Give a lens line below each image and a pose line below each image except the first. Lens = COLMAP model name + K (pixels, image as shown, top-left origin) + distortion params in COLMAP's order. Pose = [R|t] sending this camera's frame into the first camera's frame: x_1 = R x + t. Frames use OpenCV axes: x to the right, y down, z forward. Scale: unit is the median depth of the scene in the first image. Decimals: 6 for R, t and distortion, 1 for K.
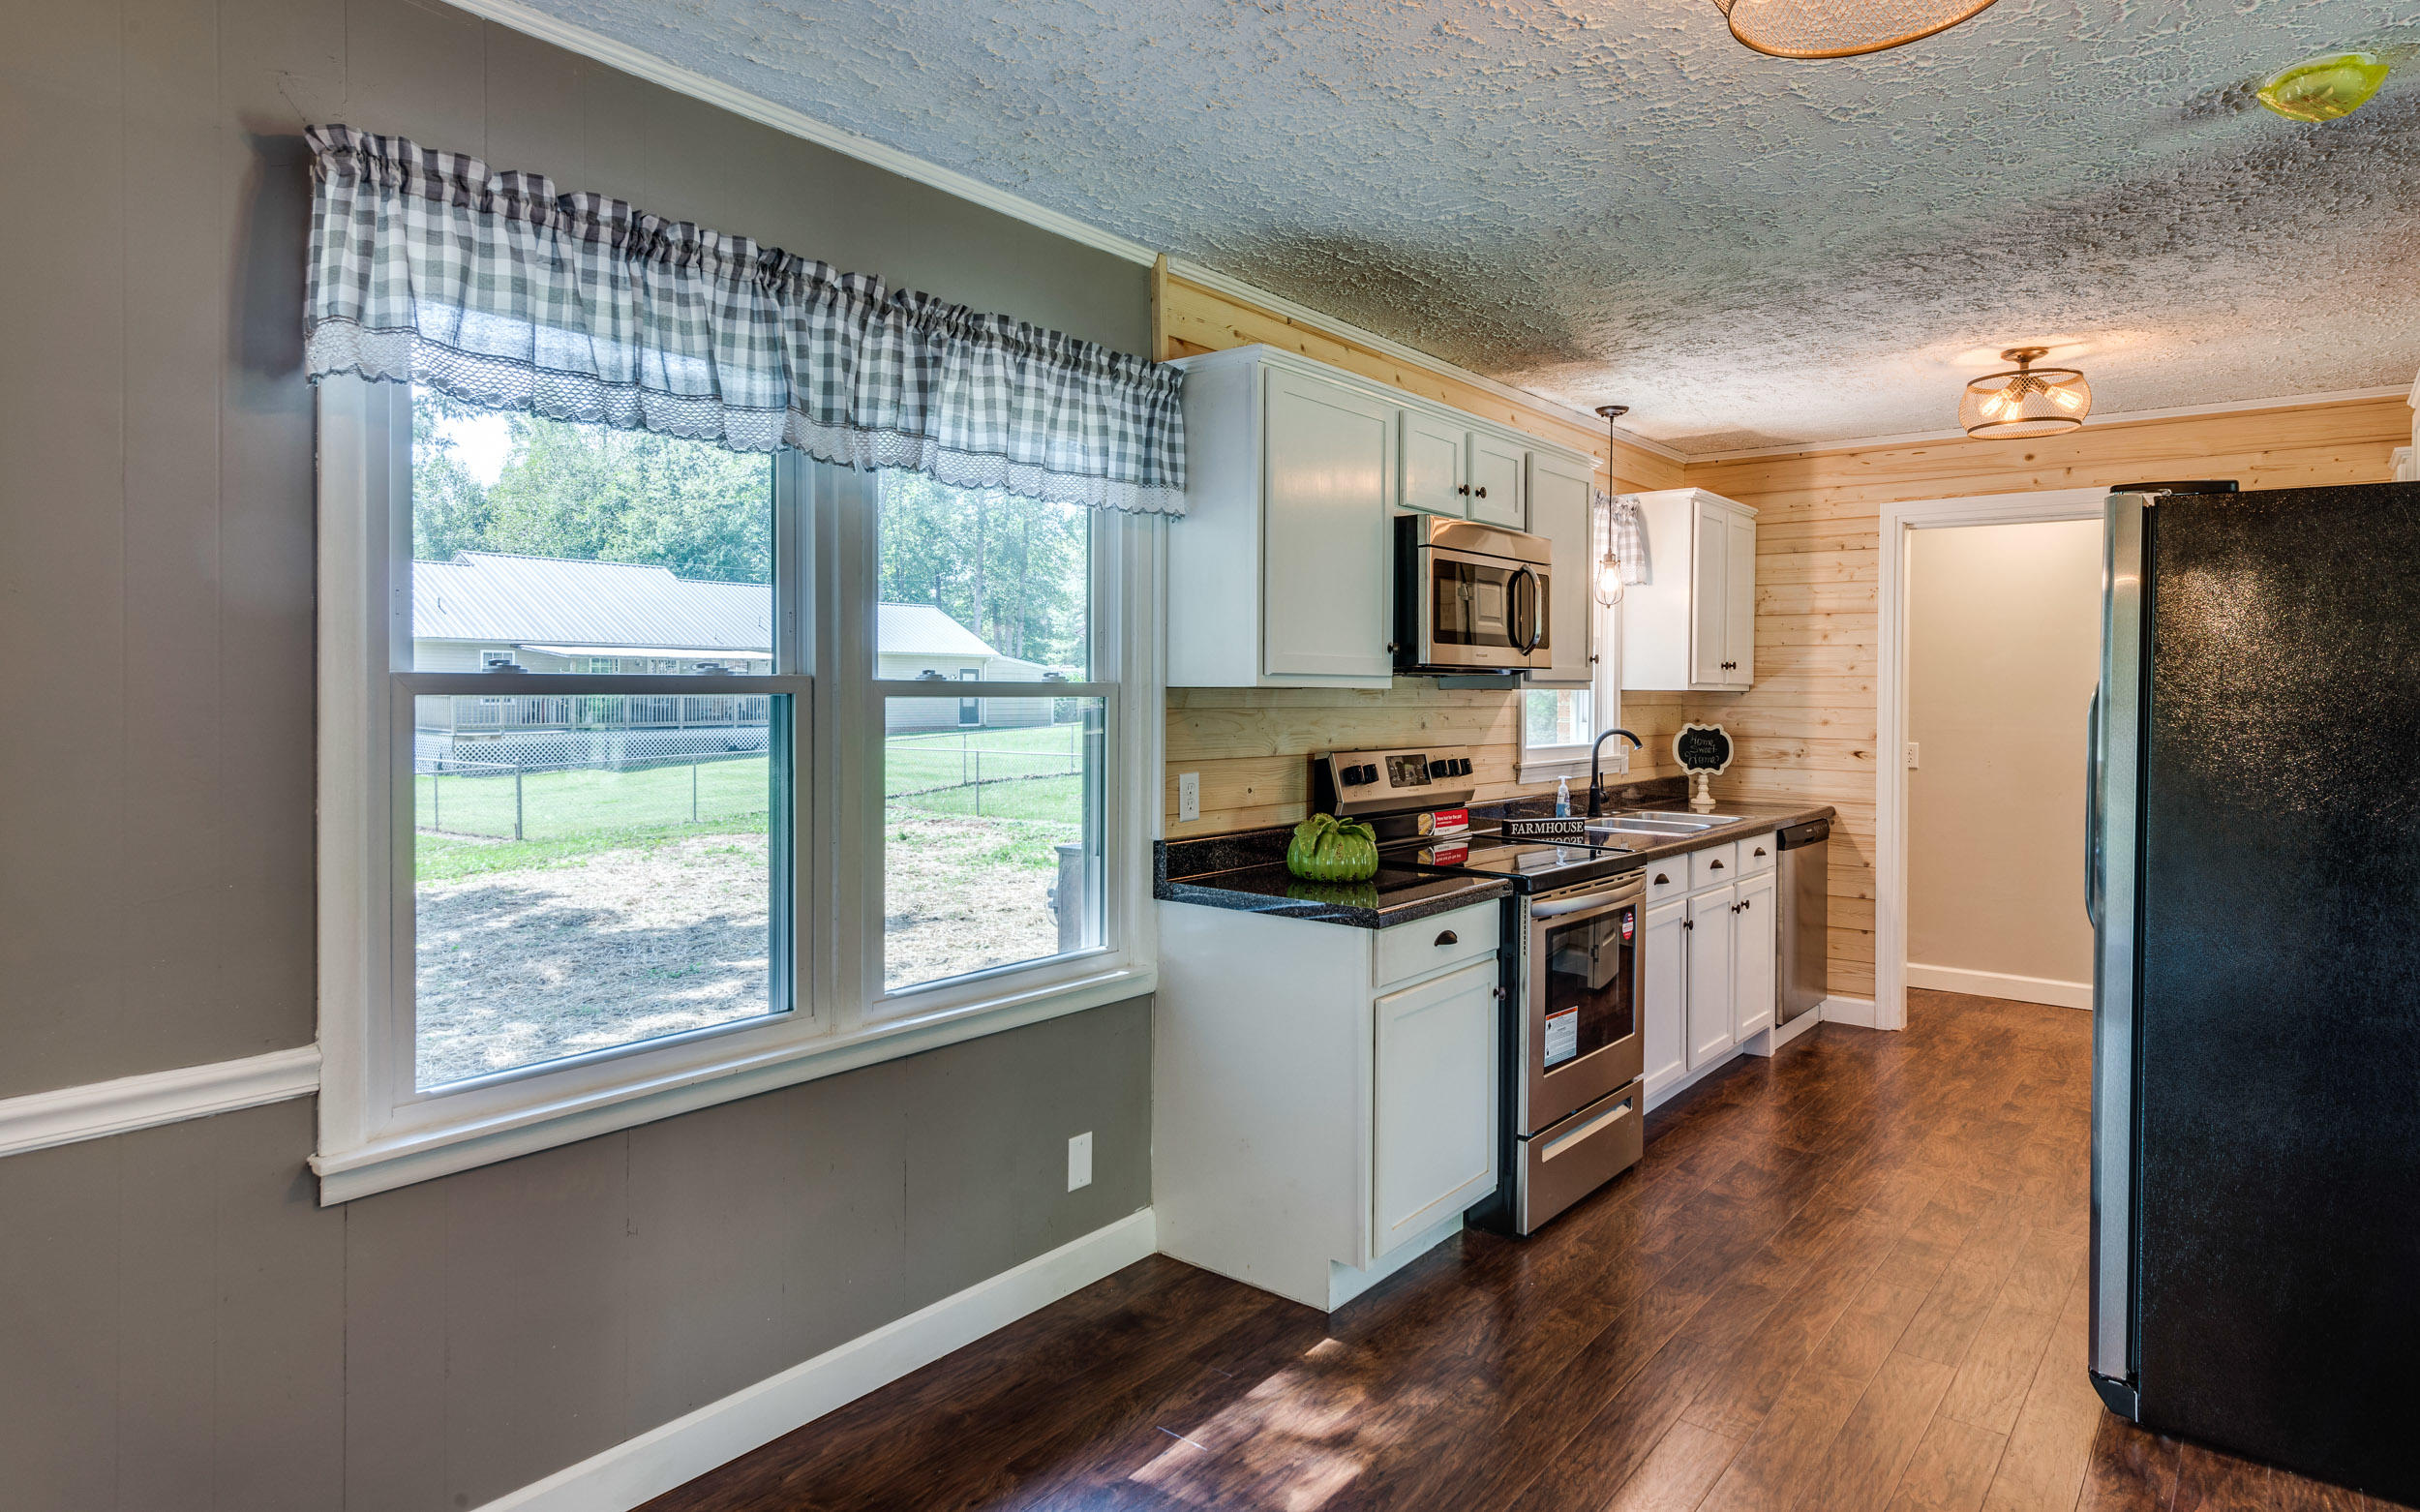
lens RADIAL K [[1354.0, 0, 1216.0], [0, 1354.0, 713.3], [0, 0, 1]] dist [-0.001513, -0.000315]
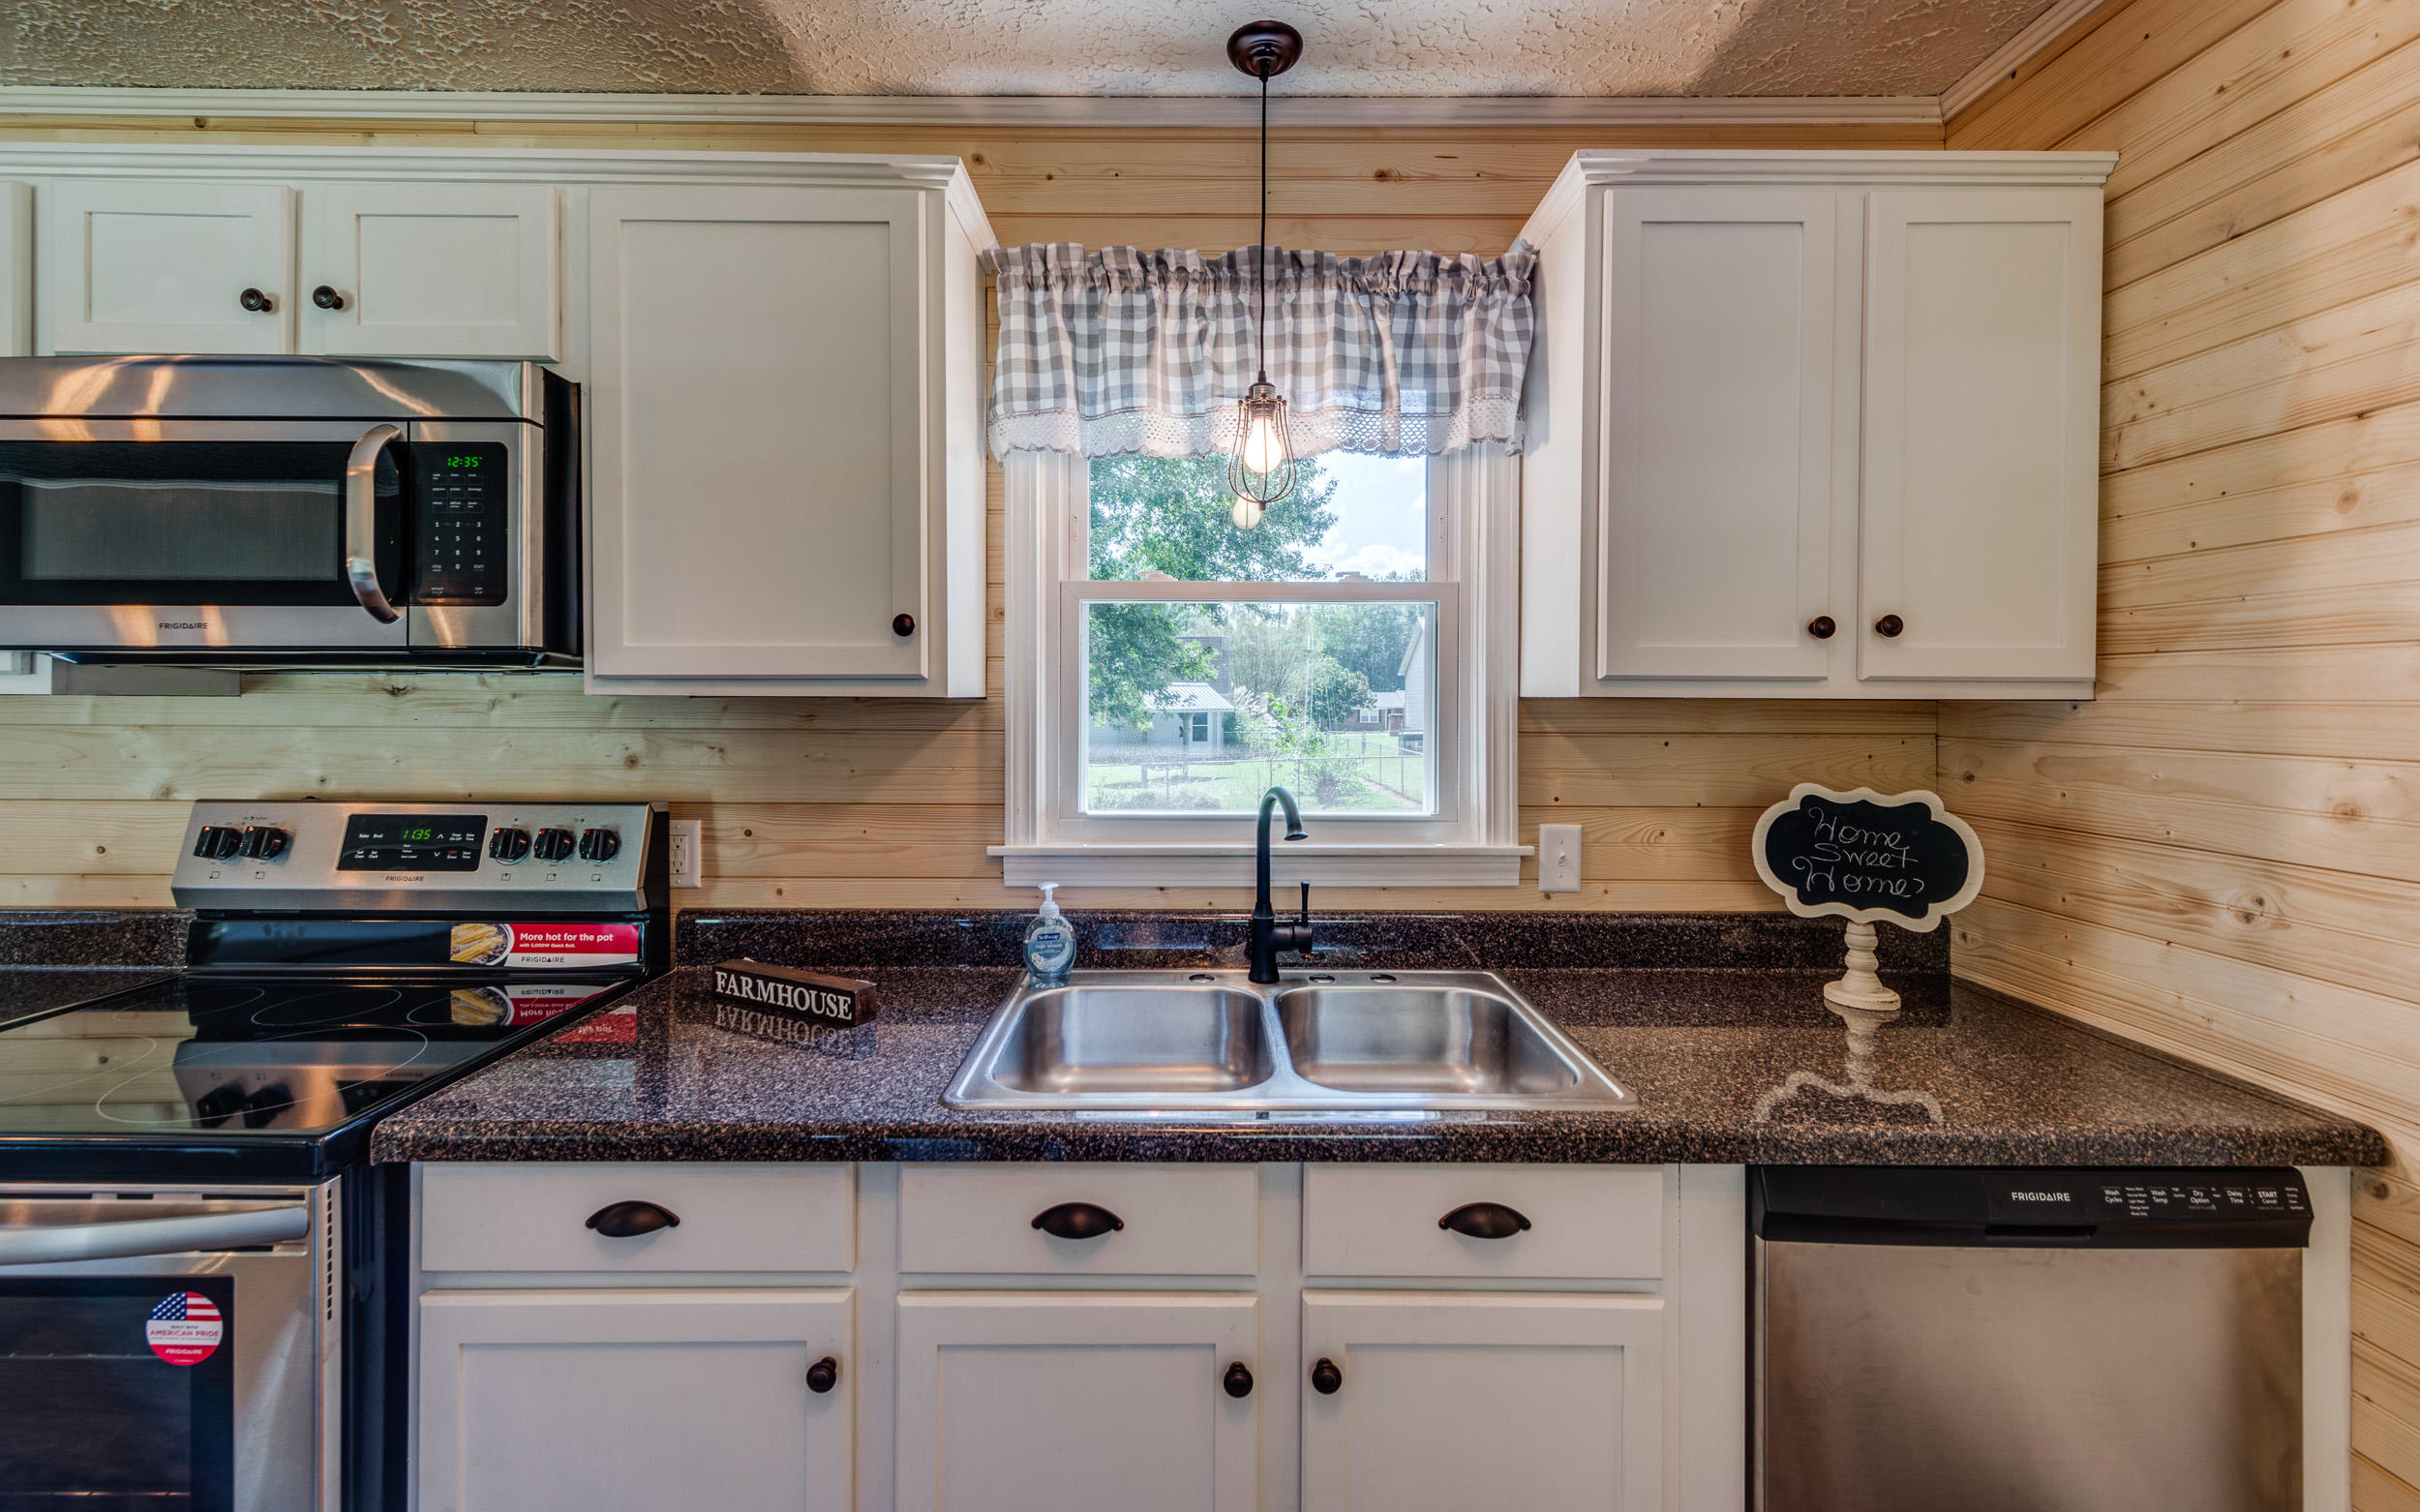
lens RADIAL K [[953.4, 0, 1213.7], [0, 953.4, 700.4], [0, 0, 1]] dist [0.020811, -0.005728]
pose [[0.629416, -0.002979, -0.777063, 0.455033], [-0.012883, 0.999815, -0.014268, -0.010020], [0.776961, 0.018991, 0.629262, 0.694723]]
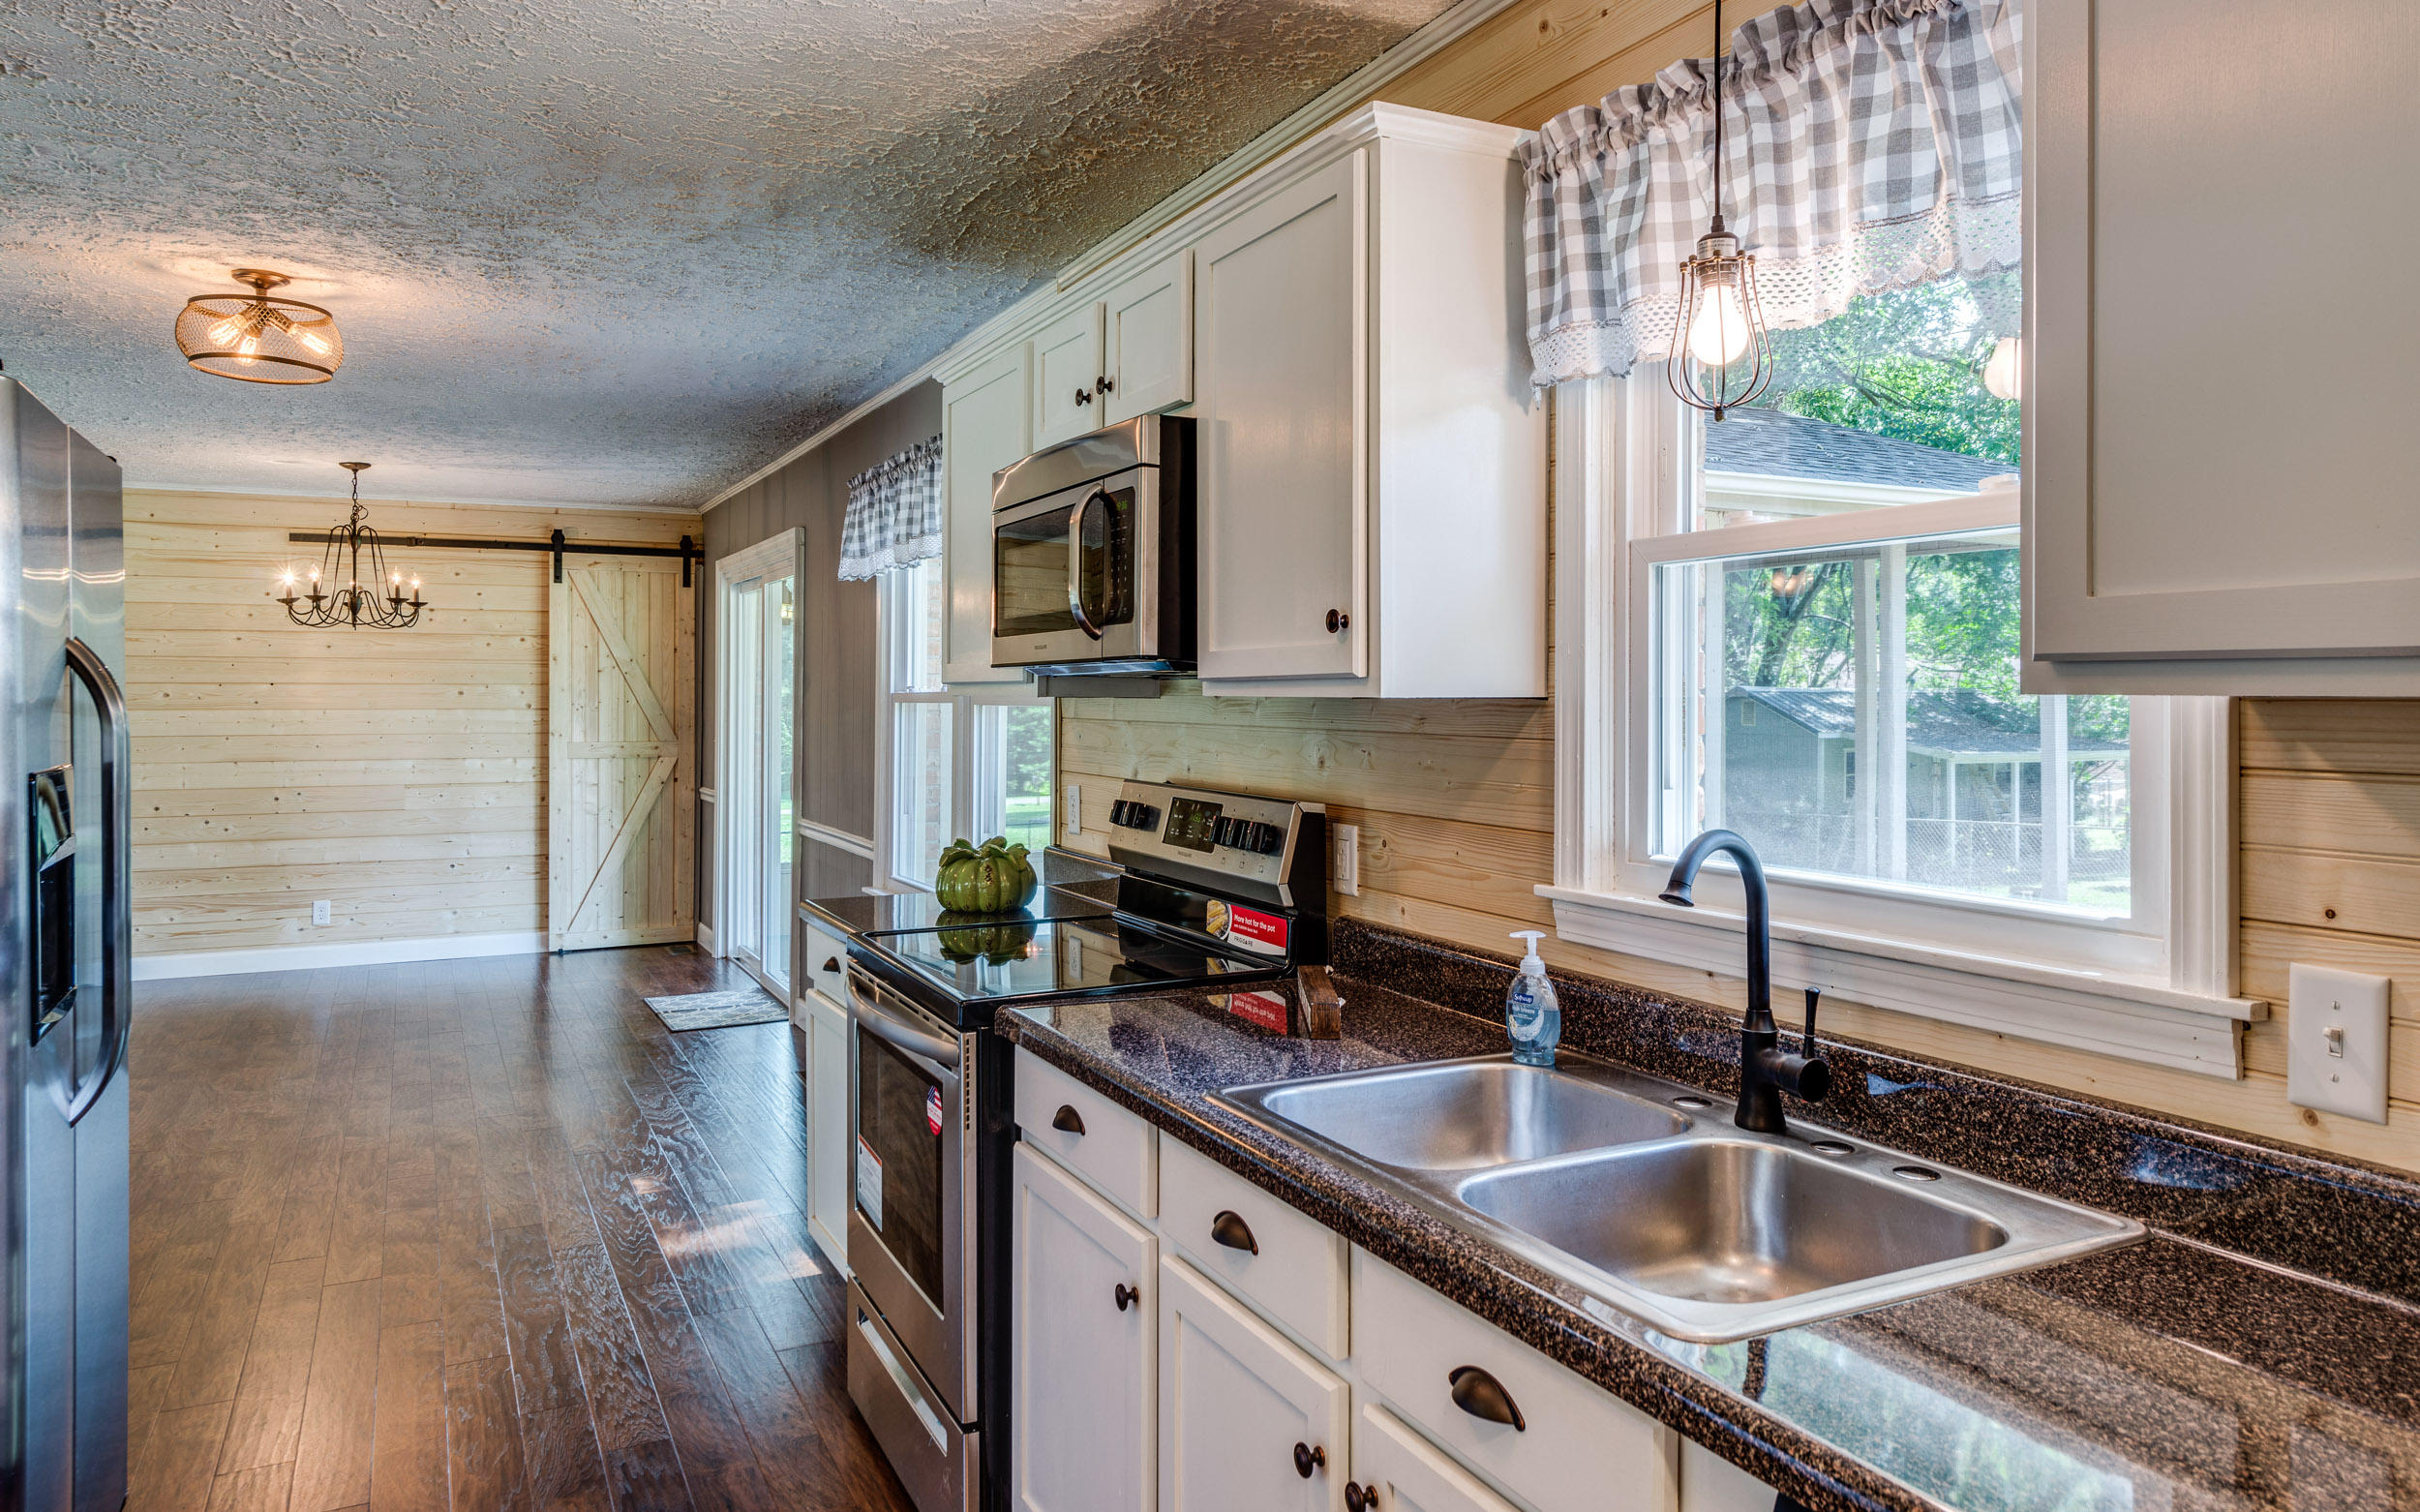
lens RADIAL K [[1602.6, 0, 1217.4], [0, 1602.6, 698.6], [0, 0, 1]] dist [0.033167, -0.000576]
pose [[-0.416724, -0.006286, -0.909011, 0.574292], [-0.020893, 0.999778, 0.002664, -0.013472], [0.908793, 0.020102, -0.416763, 0.917184]]
